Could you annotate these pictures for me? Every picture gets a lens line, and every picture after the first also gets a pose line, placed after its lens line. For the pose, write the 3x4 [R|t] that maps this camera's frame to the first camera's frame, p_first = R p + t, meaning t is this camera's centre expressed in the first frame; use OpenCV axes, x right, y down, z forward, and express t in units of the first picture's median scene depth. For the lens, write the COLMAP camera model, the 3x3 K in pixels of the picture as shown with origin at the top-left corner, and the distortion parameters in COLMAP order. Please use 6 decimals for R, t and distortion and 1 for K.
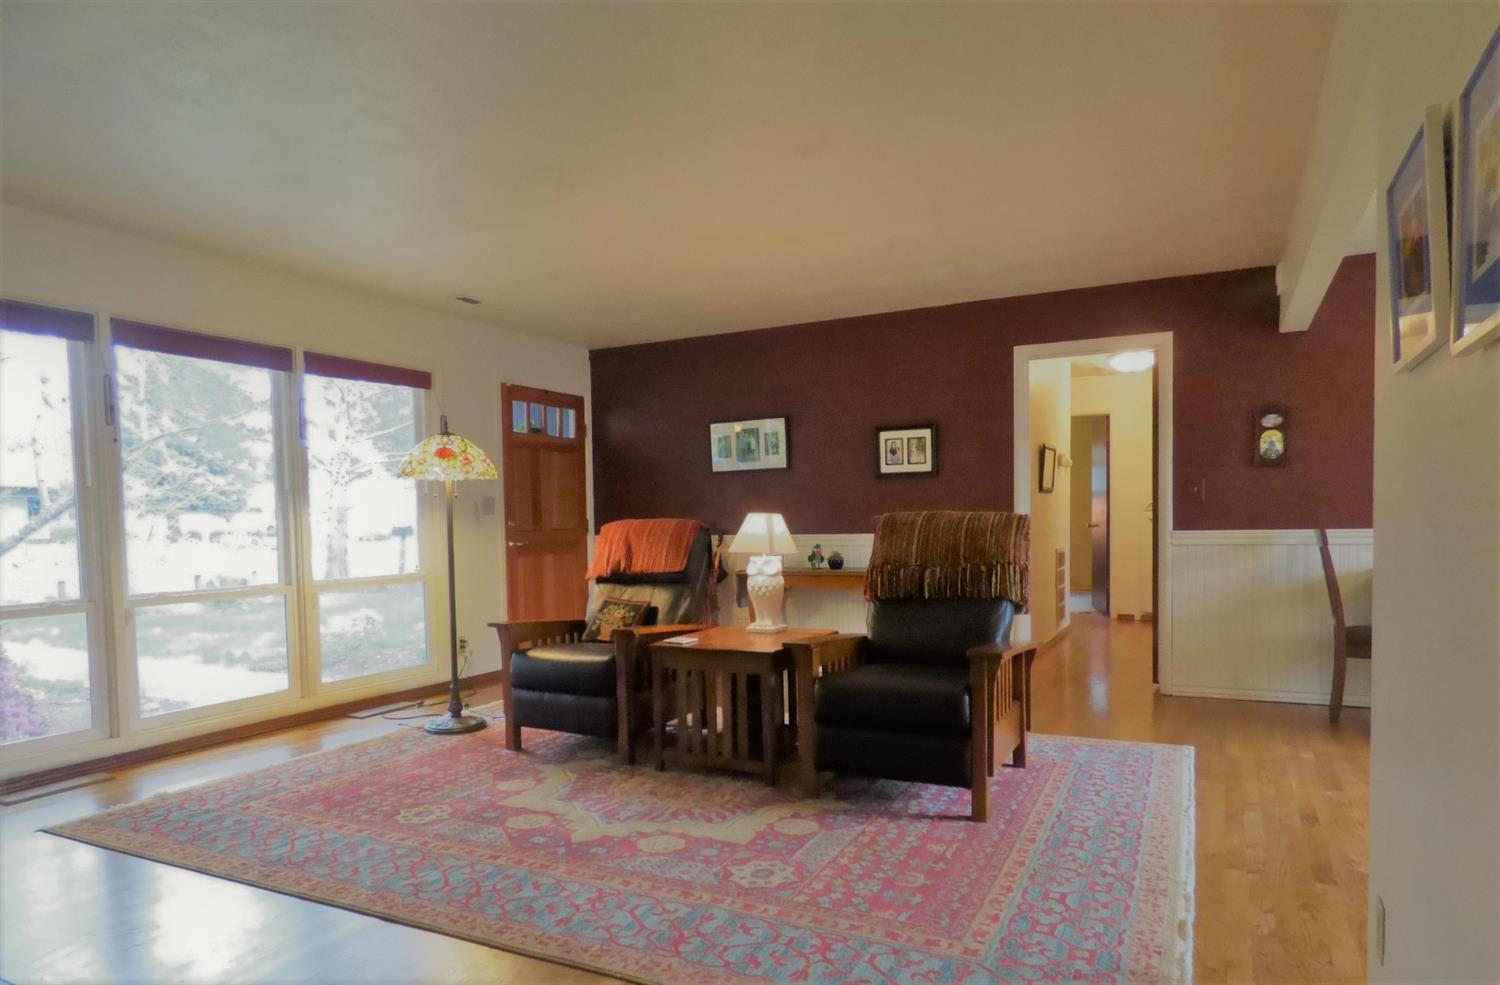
lens RADIAL K [[894.5, 0, 762.0], [0, 894.5, 551.9], [0, 0, 1]] dist [-0.017083, 0.000282]
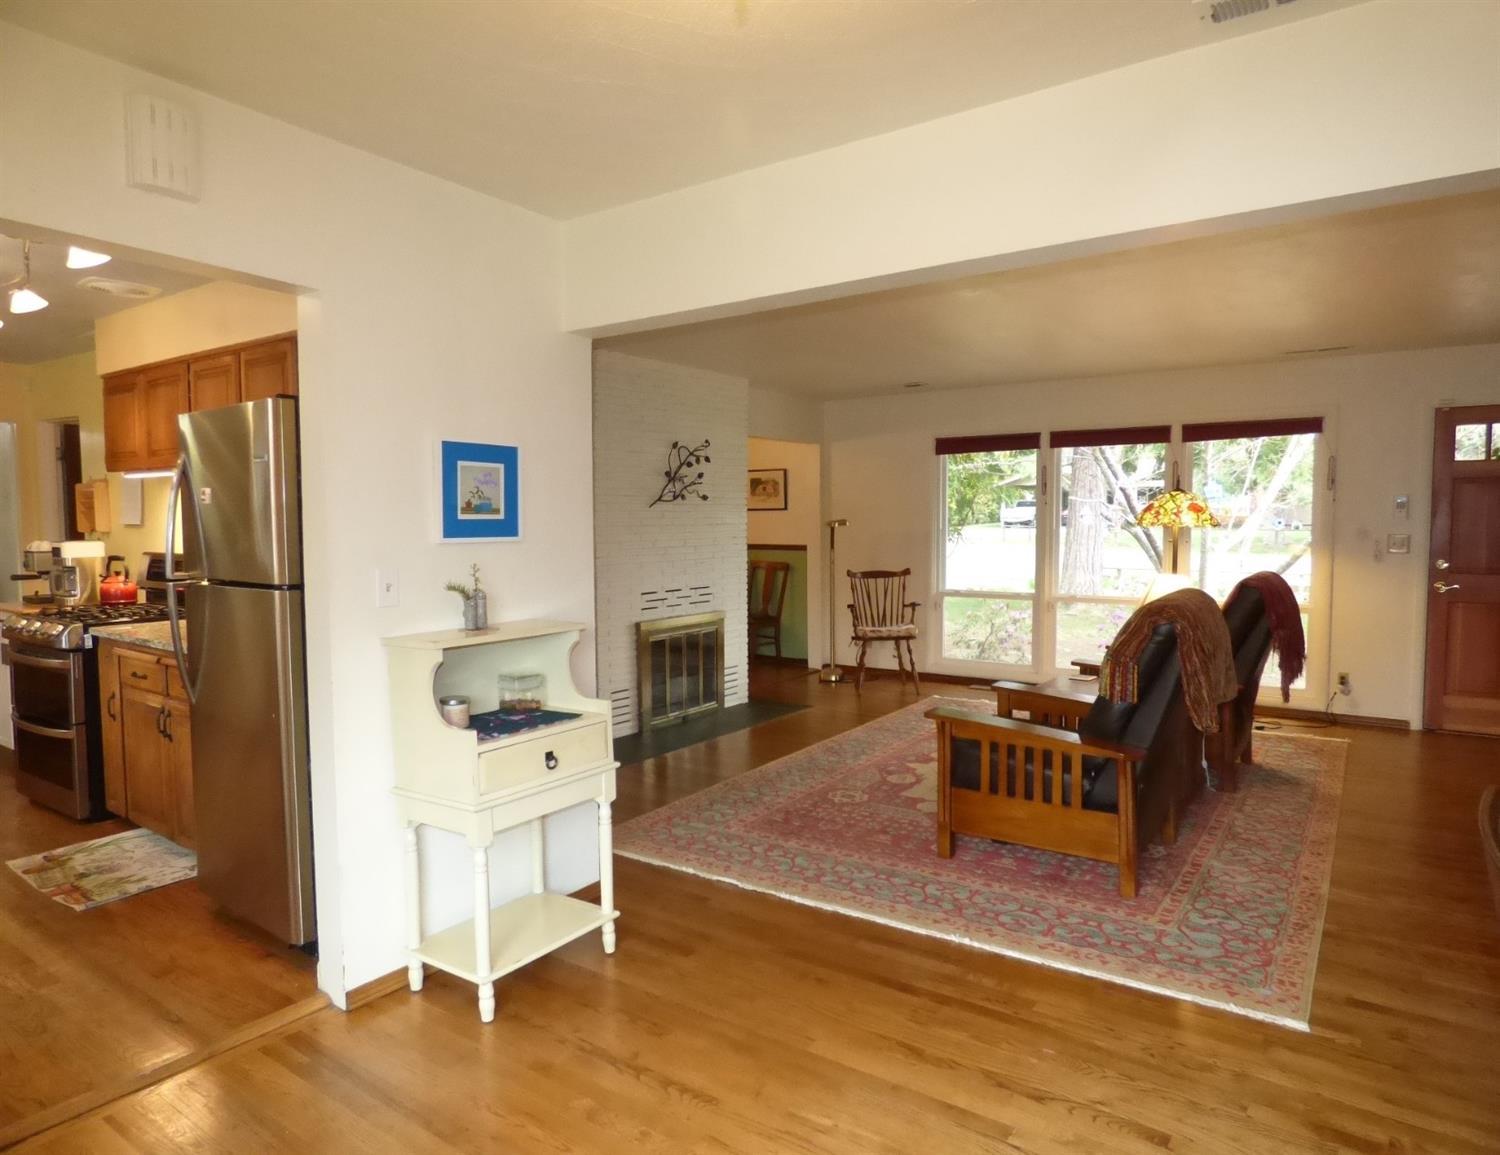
lens RADIAL K [[938.4, 0, 750.0], [0, 938.4, 577.5], [0, 0, 1]] dist [-0.061691, -0.000508]
pose [[-0.158820, 0.082859, -0.983824, 1.297844], [-0.031290, 0.995549, 0.088898, -0.141866], [0.986812, 0.044903, -0.155521, 0.833729]]
